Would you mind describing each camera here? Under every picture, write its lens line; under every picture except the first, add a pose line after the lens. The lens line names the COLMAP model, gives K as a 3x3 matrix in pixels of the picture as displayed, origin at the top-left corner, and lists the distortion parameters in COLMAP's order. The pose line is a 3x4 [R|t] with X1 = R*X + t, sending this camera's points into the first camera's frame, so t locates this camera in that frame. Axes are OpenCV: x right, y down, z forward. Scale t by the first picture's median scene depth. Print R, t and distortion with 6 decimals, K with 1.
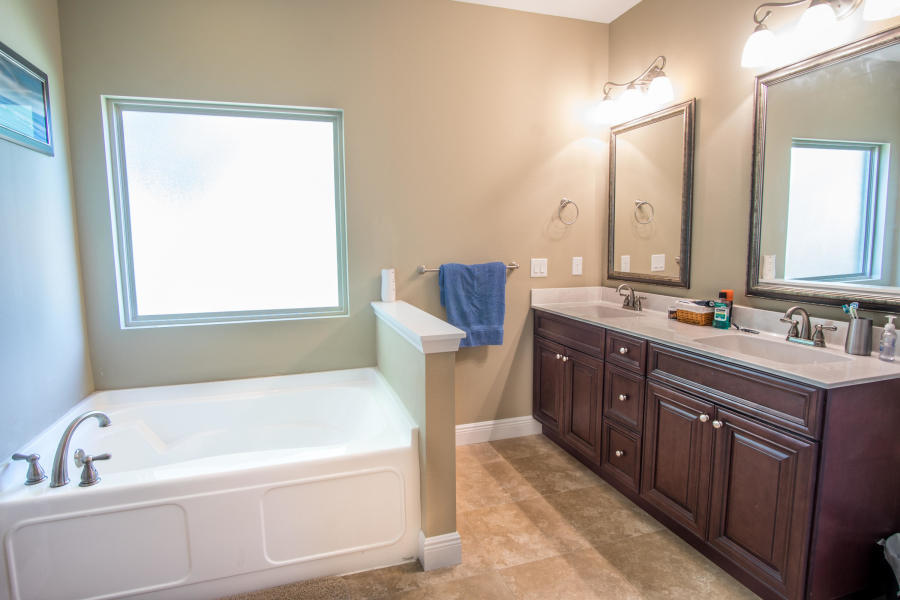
lens RADIAL K [[478.1, 0, 443.0], [0, 478.1, 299.8], [0, 0, 1]] dist [-0.028411, 0.005388]
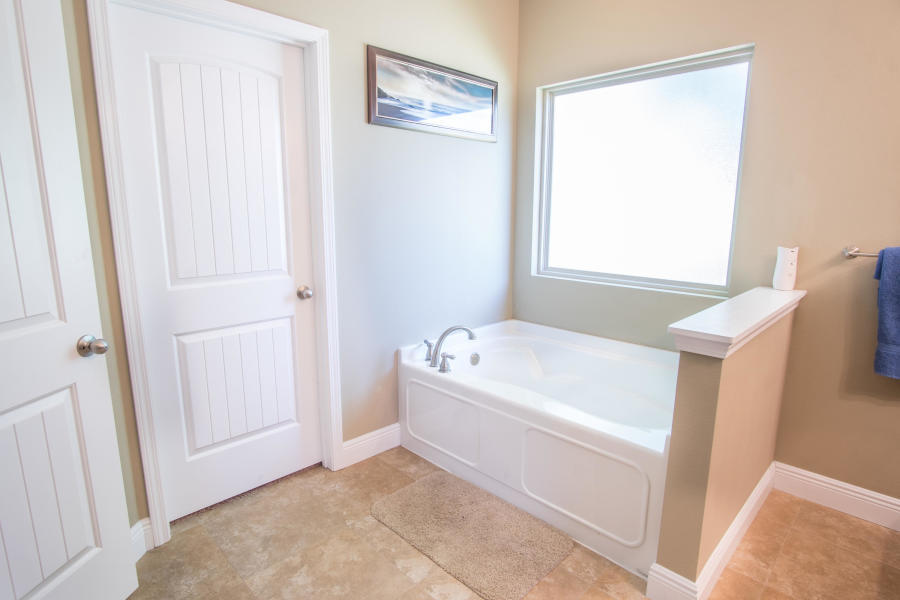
lens RADIAL K [[478.1, 0, 443.4], [0, 478.1, 299.9], [0, 0, 1]] dist [-0.028411, 0.005388]
pose [[0.449469, 0.180165, -0.874939, 0.467571], [-0.114326, 0.982998, 0.143685, -0.040984], [0.885950, 0.035447, 0.462424, 0.267529]]
